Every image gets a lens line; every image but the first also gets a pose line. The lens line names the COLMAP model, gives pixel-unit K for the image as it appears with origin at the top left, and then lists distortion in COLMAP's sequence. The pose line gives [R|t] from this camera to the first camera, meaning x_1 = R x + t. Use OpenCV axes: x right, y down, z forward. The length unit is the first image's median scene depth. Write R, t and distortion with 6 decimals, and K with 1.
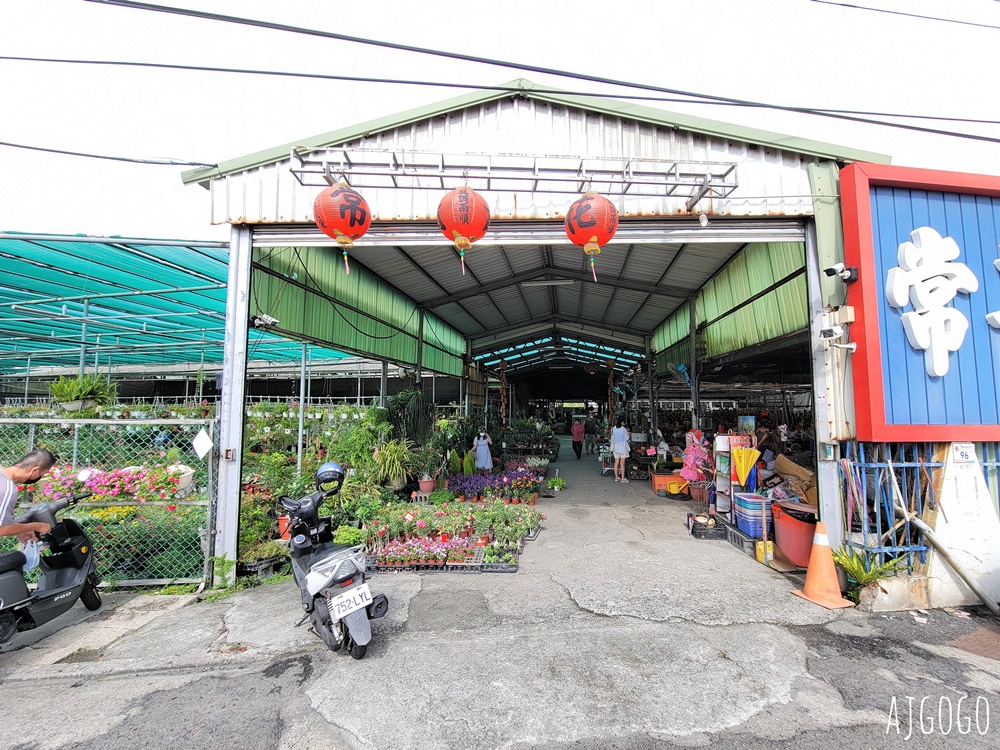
lens RADIAL K [[402.2, 0, 500.0], [0, 402.2, 375.0], [0, 0, 1]] dist [-0.000117, -0.000004]
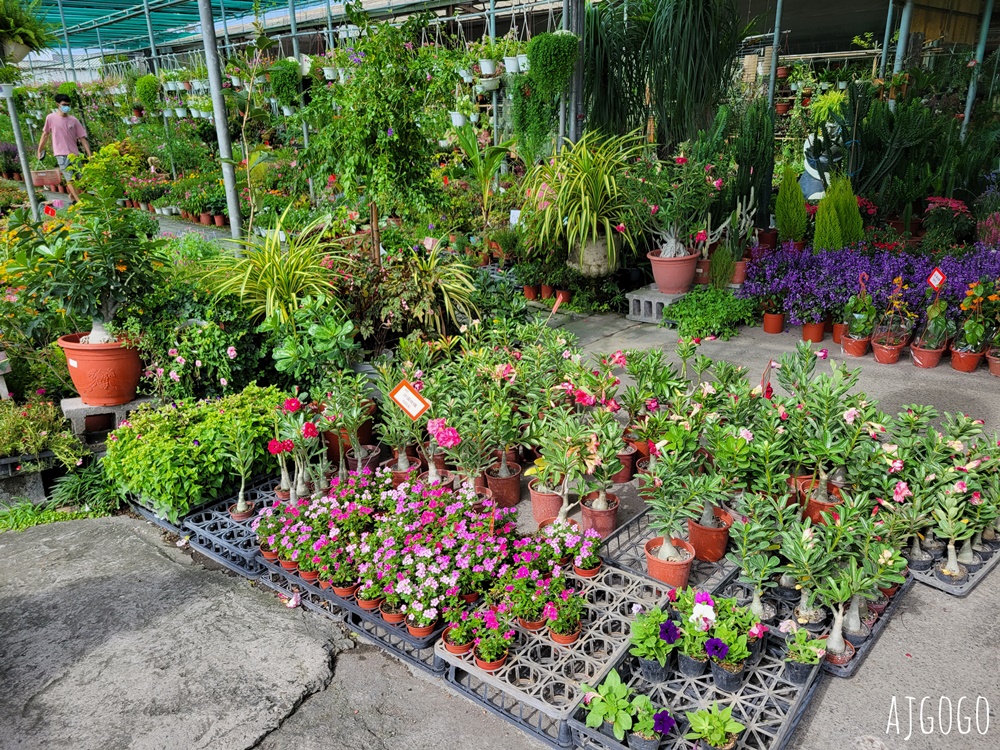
lens RADIAL K [[771.6, 0, 500.0], [0, 771.6, 375.0], [0, 0, 1]] dist [0.001453, 0.000297]
pose [[0.830600, 0.163180, -0.532425, 0.054441], [0.074282, 0.915093, 0.396342, 0.089329], [0.551894, -0.368751, 0.747954, 0.415085]]
